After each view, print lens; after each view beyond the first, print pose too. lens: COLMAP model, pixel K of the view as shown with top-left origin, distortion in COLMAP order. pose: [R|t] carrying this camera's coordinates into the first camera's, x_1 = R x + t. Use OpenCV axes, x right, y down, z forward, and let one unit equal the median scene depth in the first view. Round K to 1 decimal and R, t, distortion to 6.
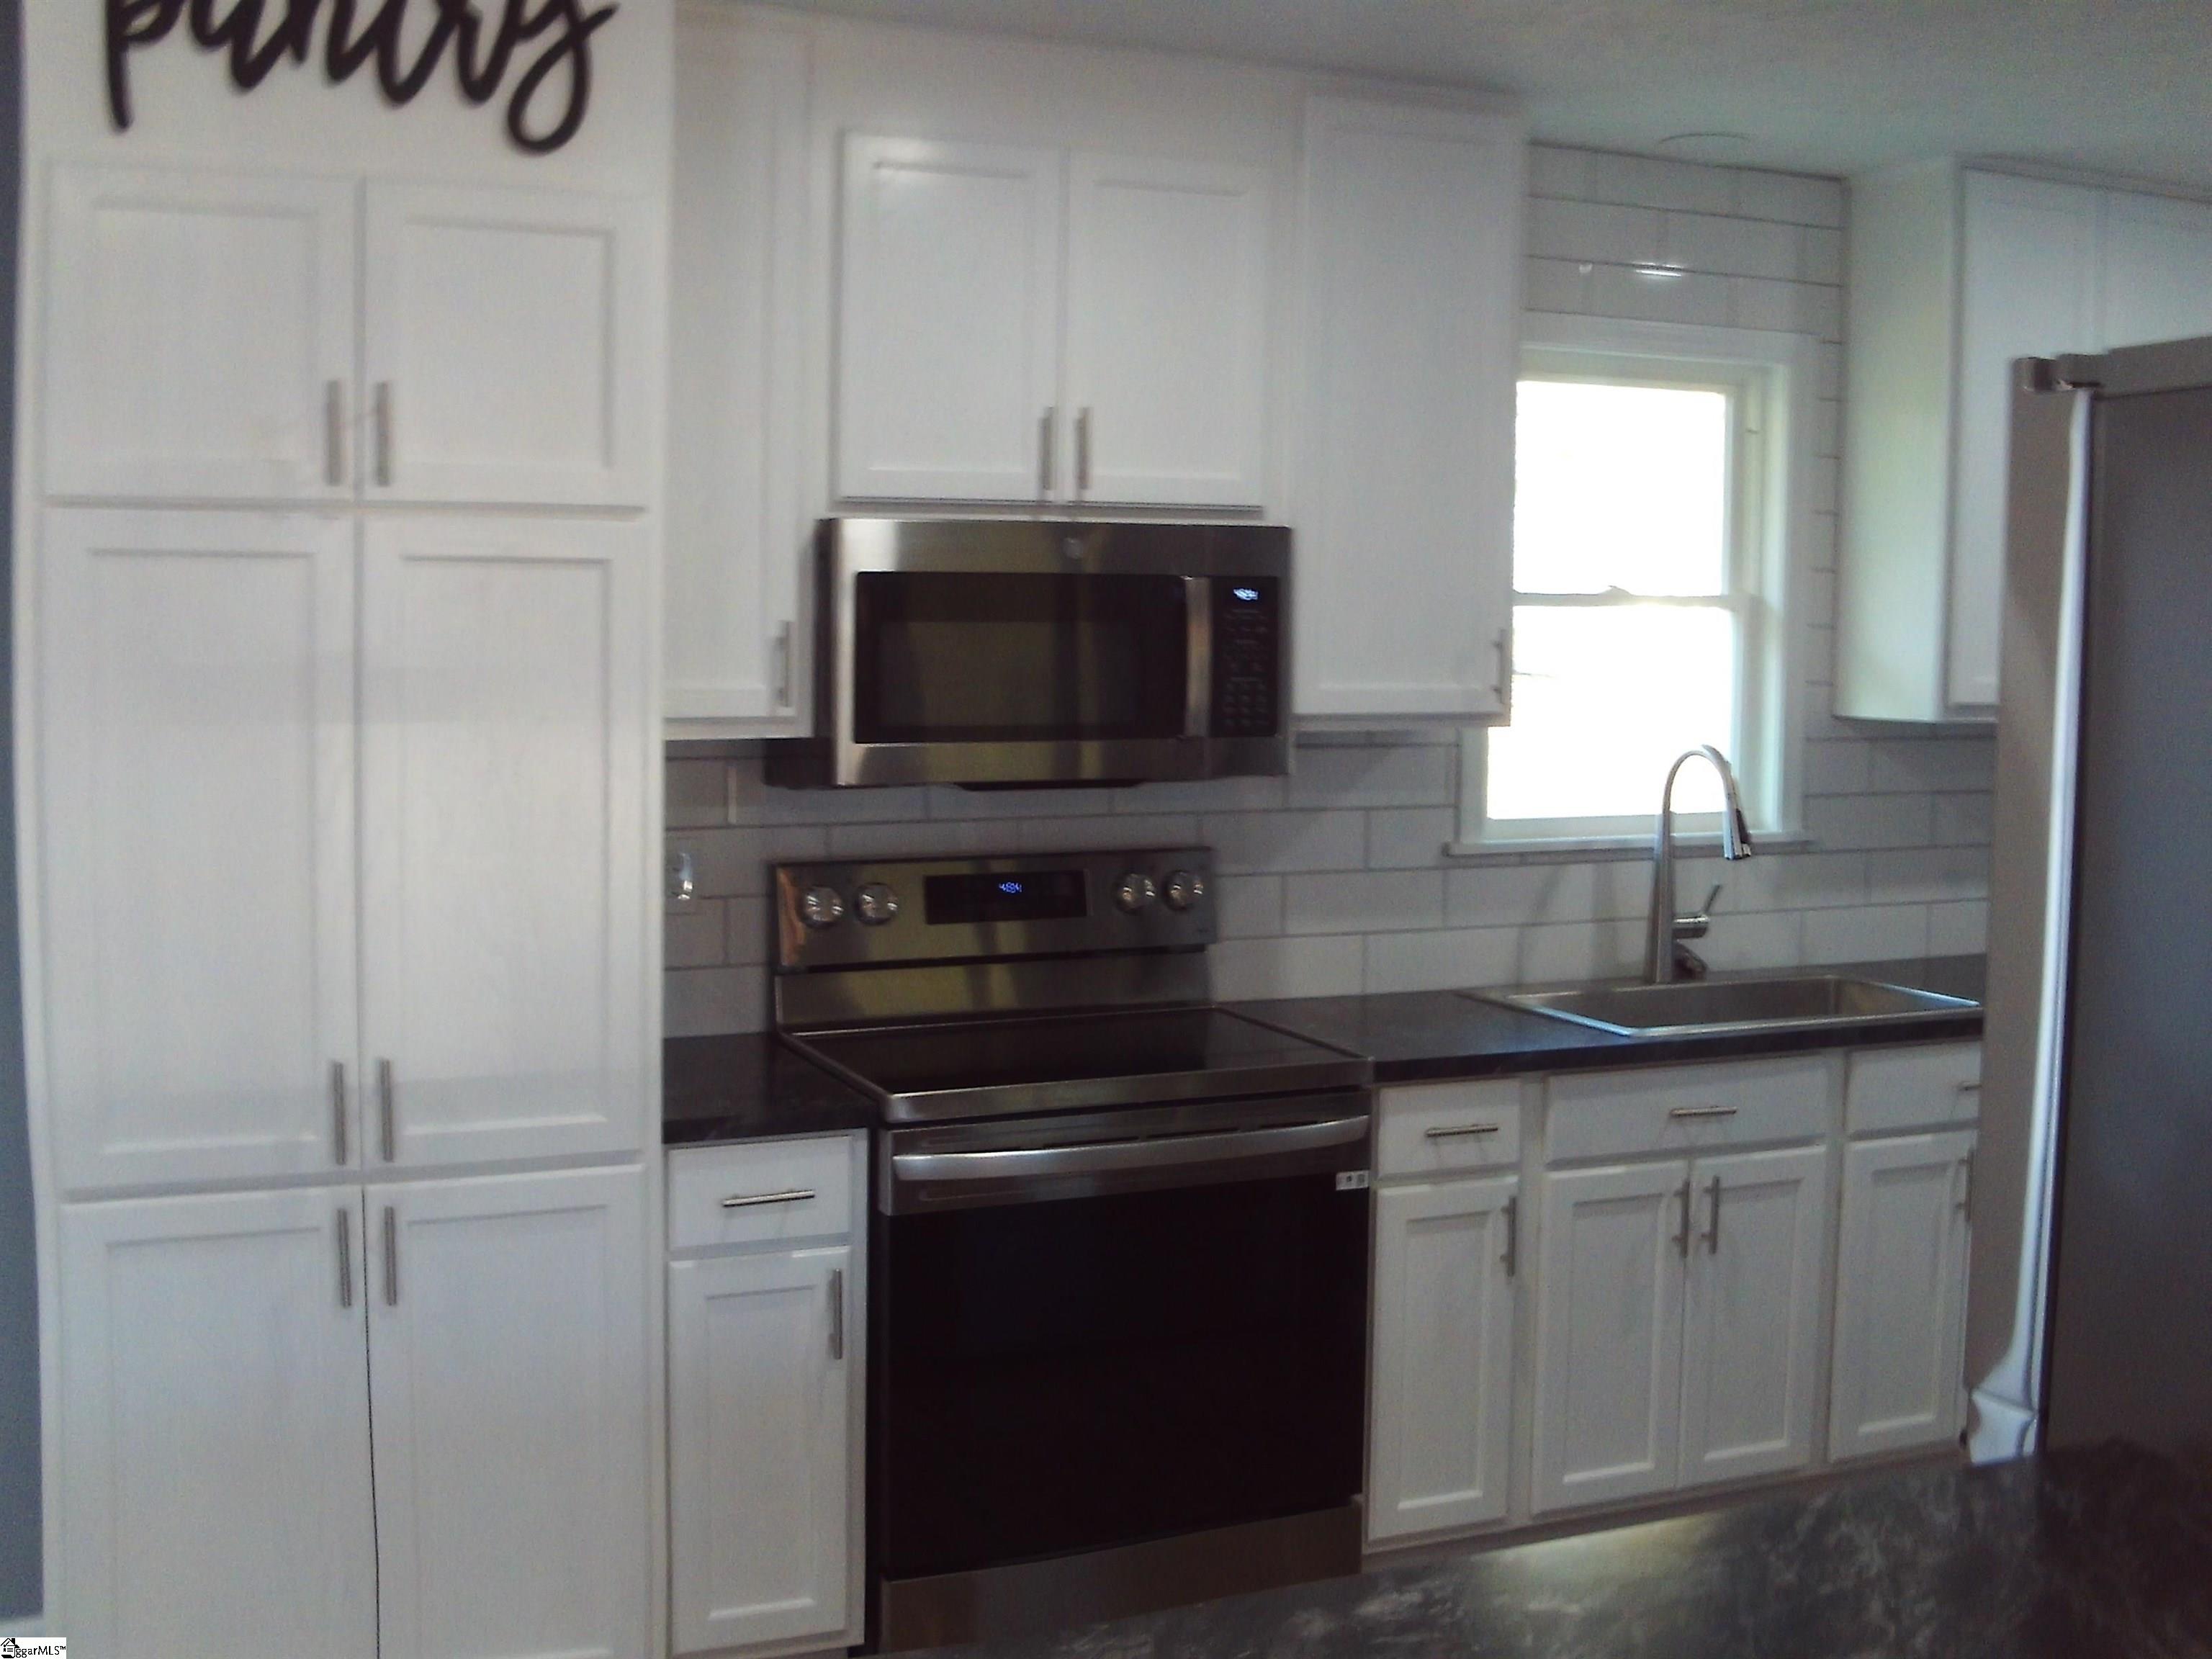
lens RADIAL K [[3210.8, 0, 1106.0], [0, 3210.8, 829.5], [0, 0, 1]] dist [-0.121222, 0.108952]
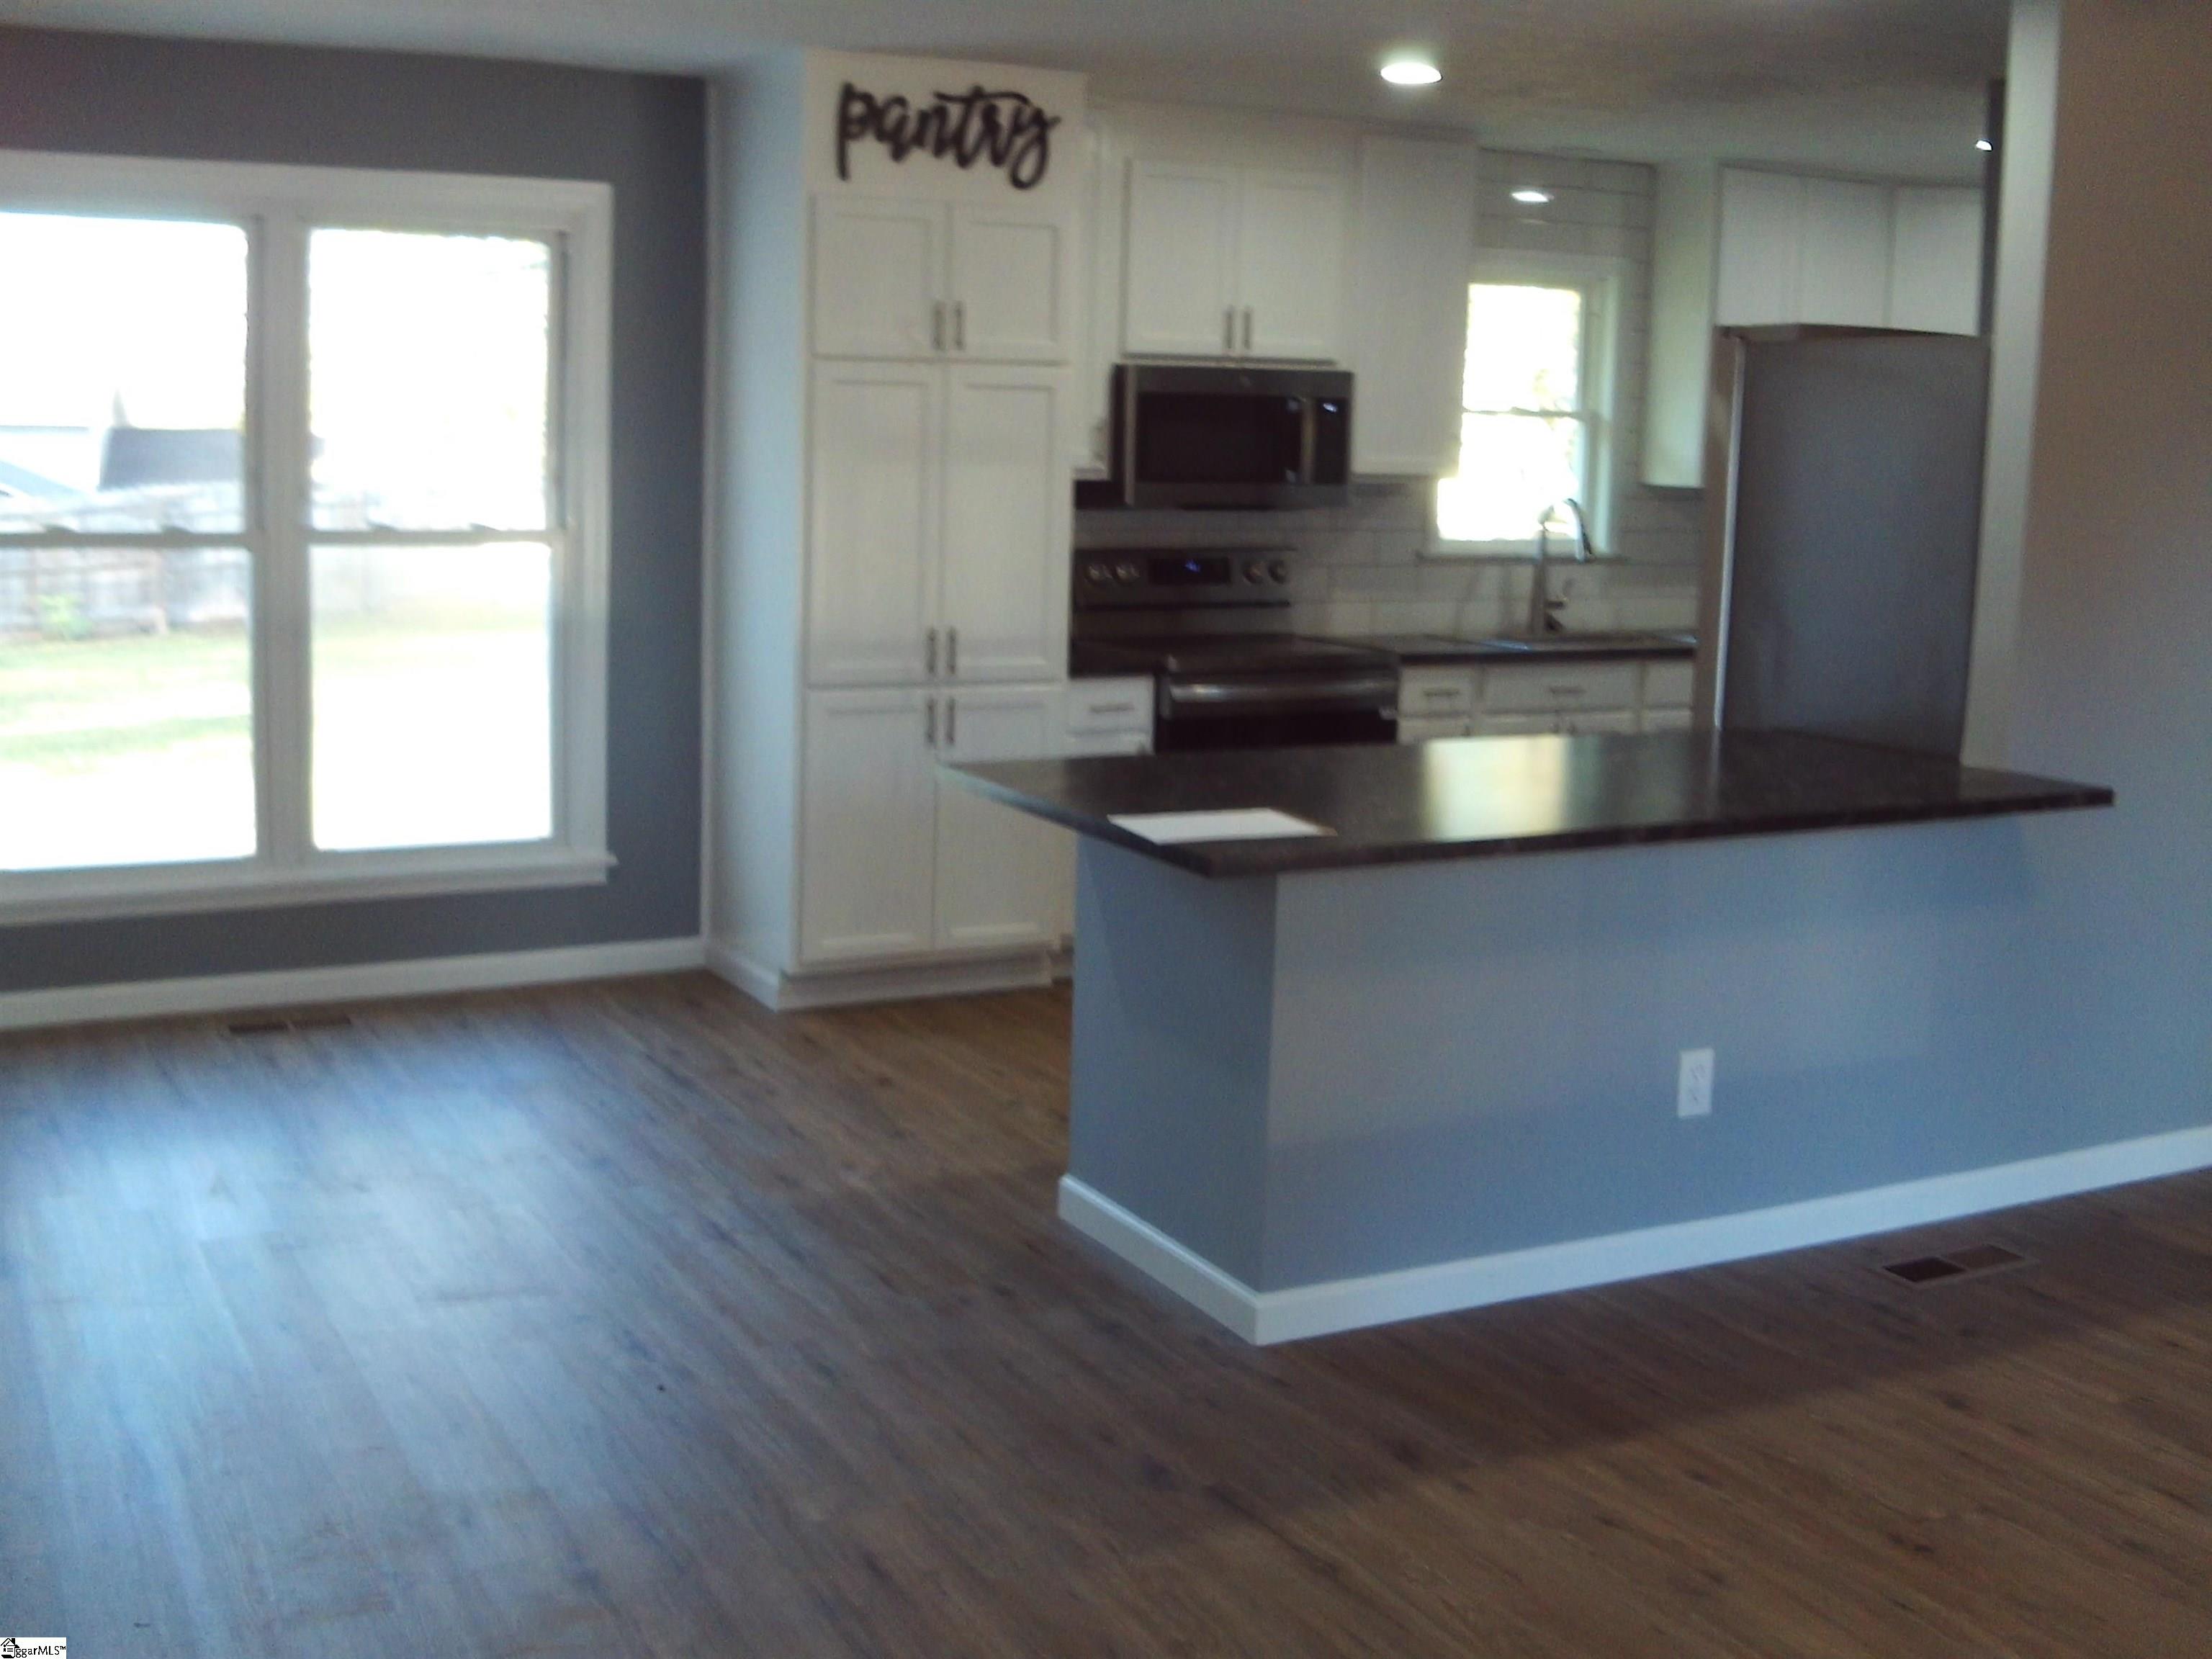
lens RADIAL K [[3210.8, 0, 1106.0], [0, 3210.8, 829.5], [0, 0, 1]] dist [-0.121222, 0.108952]
pose [[0.998195, 0.006060, 0.059752, -0.192617], [-0.009802, 0.997994, 0.062542, 0.055698], [-0.059253, -0.063015, 0.996252, -0.851601]]
